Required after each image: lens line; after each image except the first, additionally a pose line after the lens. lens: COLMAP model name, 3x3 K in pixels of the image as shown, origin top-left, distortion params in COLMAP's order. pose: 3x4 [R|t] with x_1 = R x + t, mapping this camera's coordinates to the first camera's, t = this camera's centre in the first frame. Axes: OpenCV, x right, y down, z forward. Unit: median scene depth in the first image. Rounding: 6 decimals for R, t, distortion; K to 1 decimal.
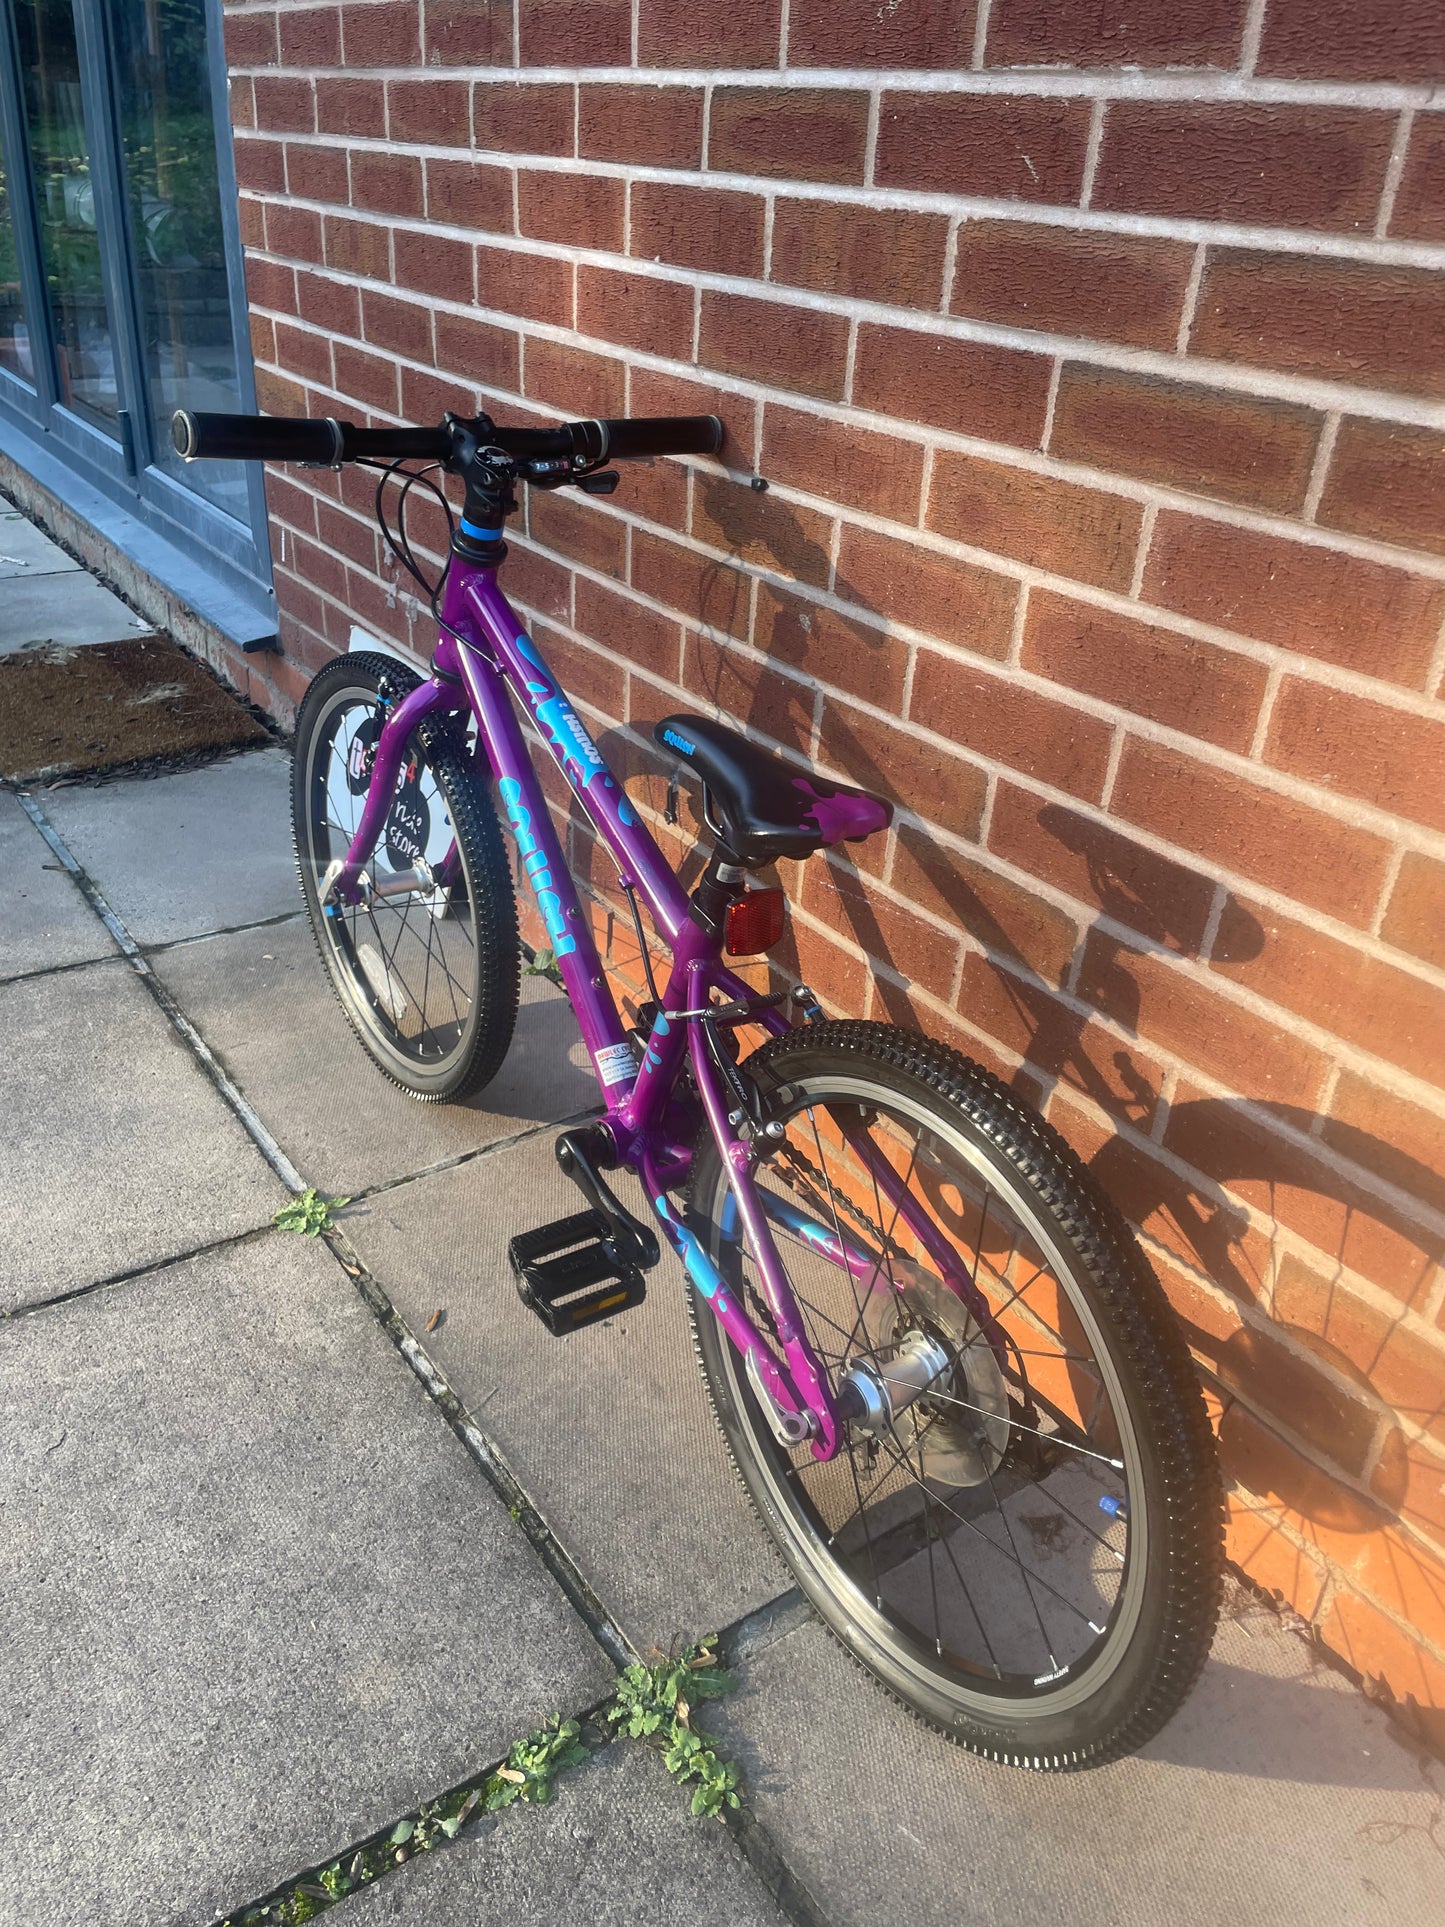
lens RADIAL K [[1463.5, 0, 709.1], [0, 1463.5, 962.1], [0, 0, 1]] dist [0.096165, -0.130369]
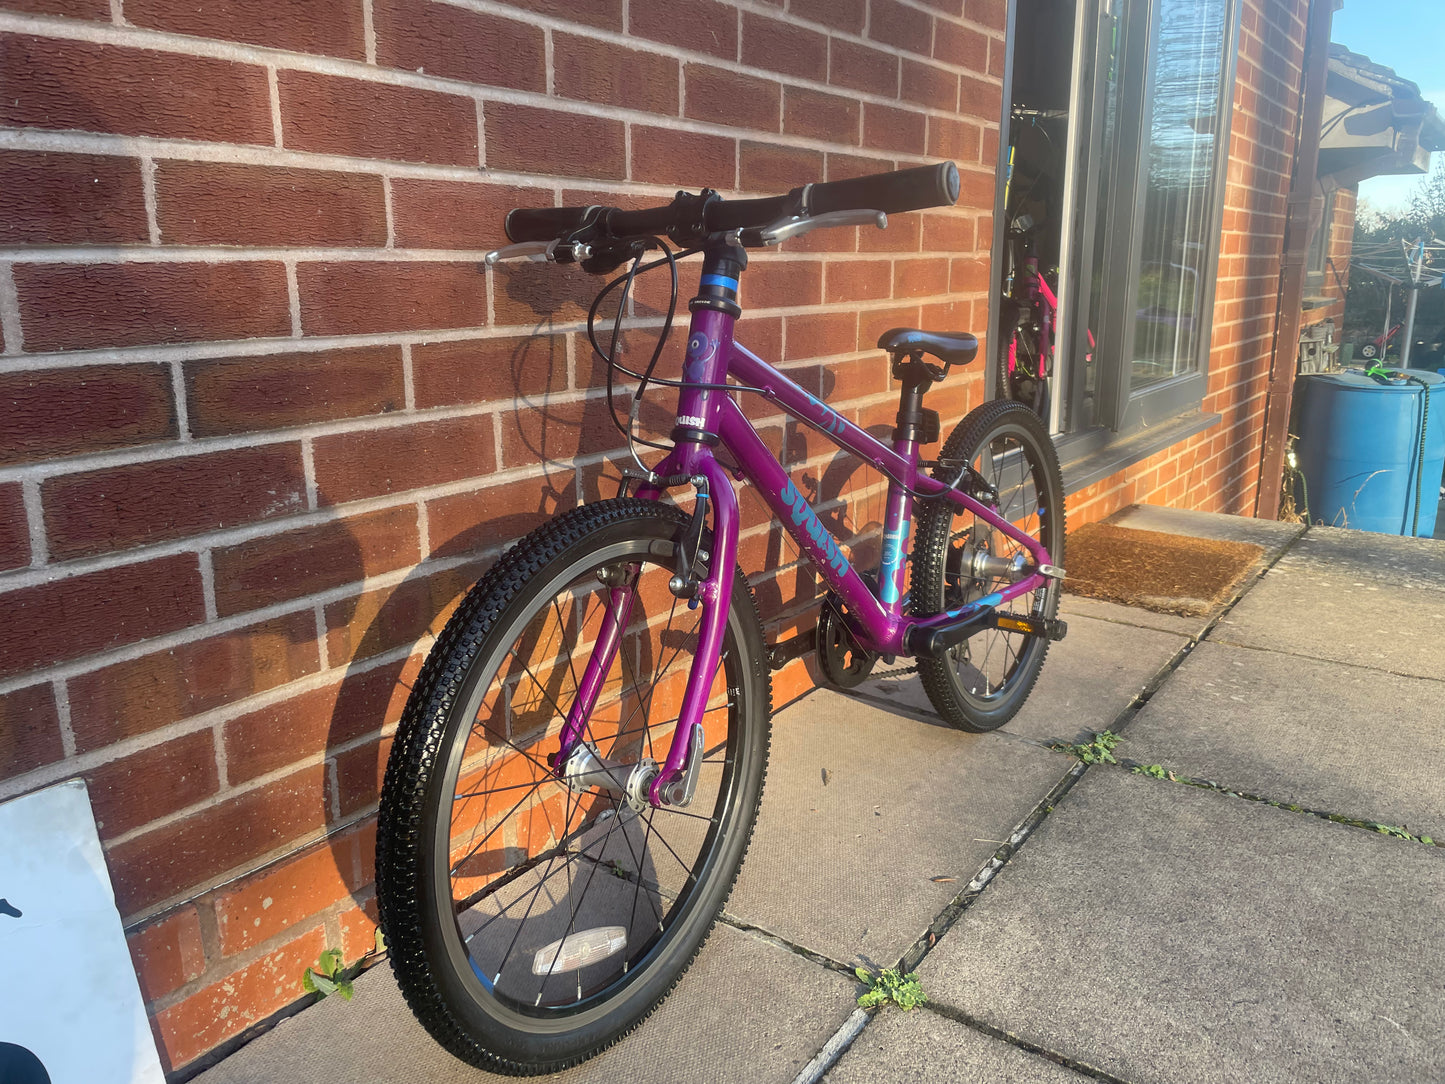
lens RADIAL K [[1097.5, 0, 717.6], [0, 1097.5, 525.4], [0, 0, 1]] dist [0.096165, -0.130369]
pose [[-0.334464, -0.272251, 0.902227, -0.985983], [0.445502, 0.797960, 0.405940, -0.510002], [-0.830459, 0.537716, -0.145600, 1.271006]]
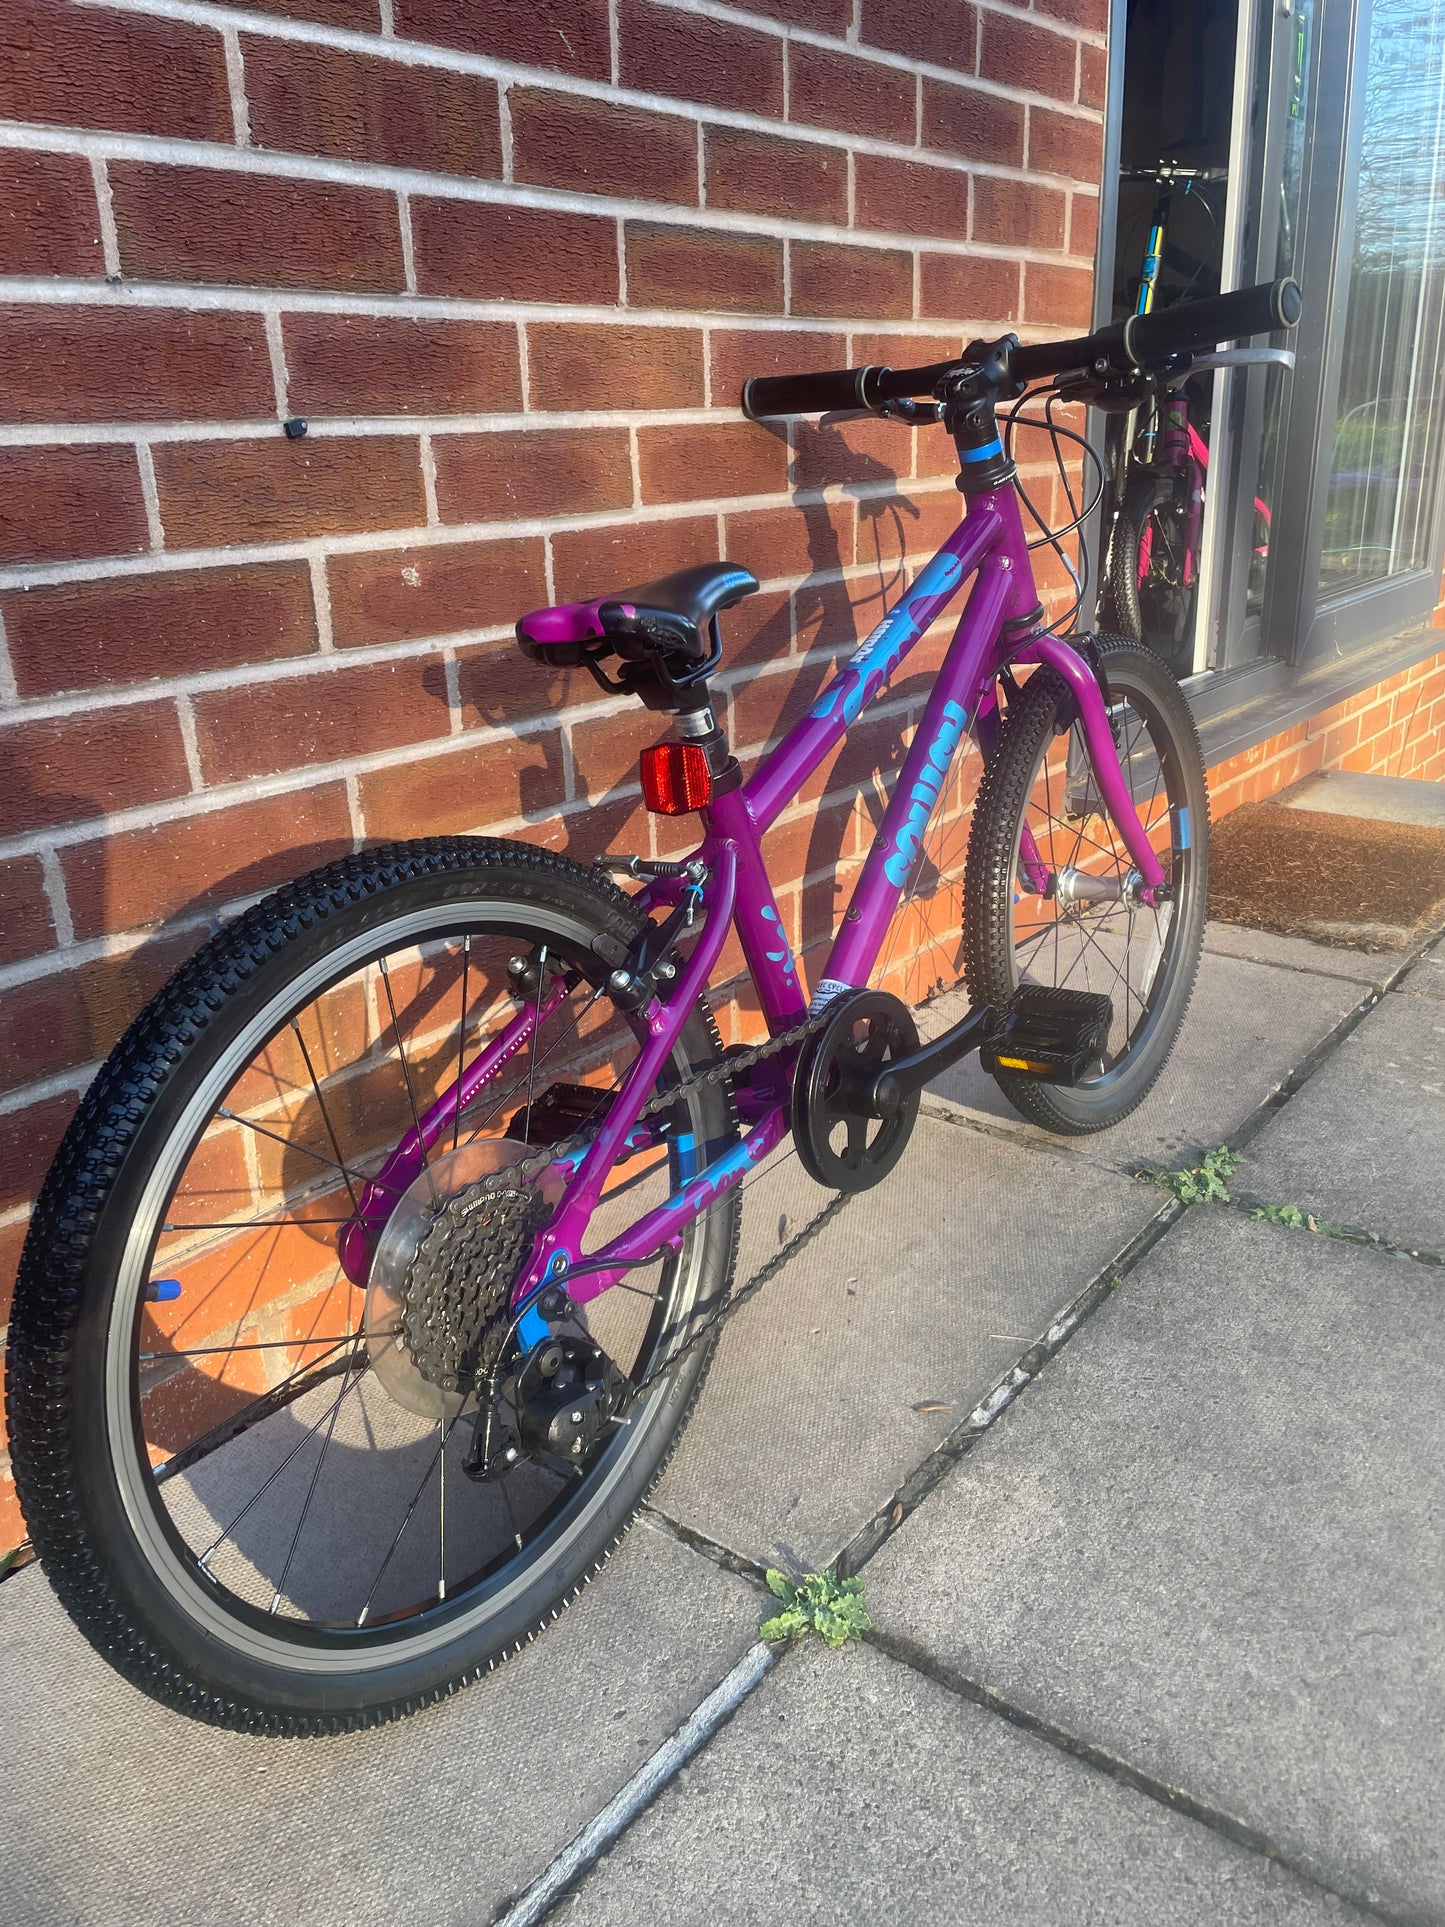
lens RADIAL K [[1463.5, 0, 744.9], [0, 1463.5, 951.0], [0, 0, 1]] dist [0.096165, -0.130369]
pose [[-0.308702, -0.370296, 0.876119, -0.859440], [0.471116, 0.740655, 0.479040, -0.420070], [-0.826288, 0.560635, -0.054189, 1.109212]]
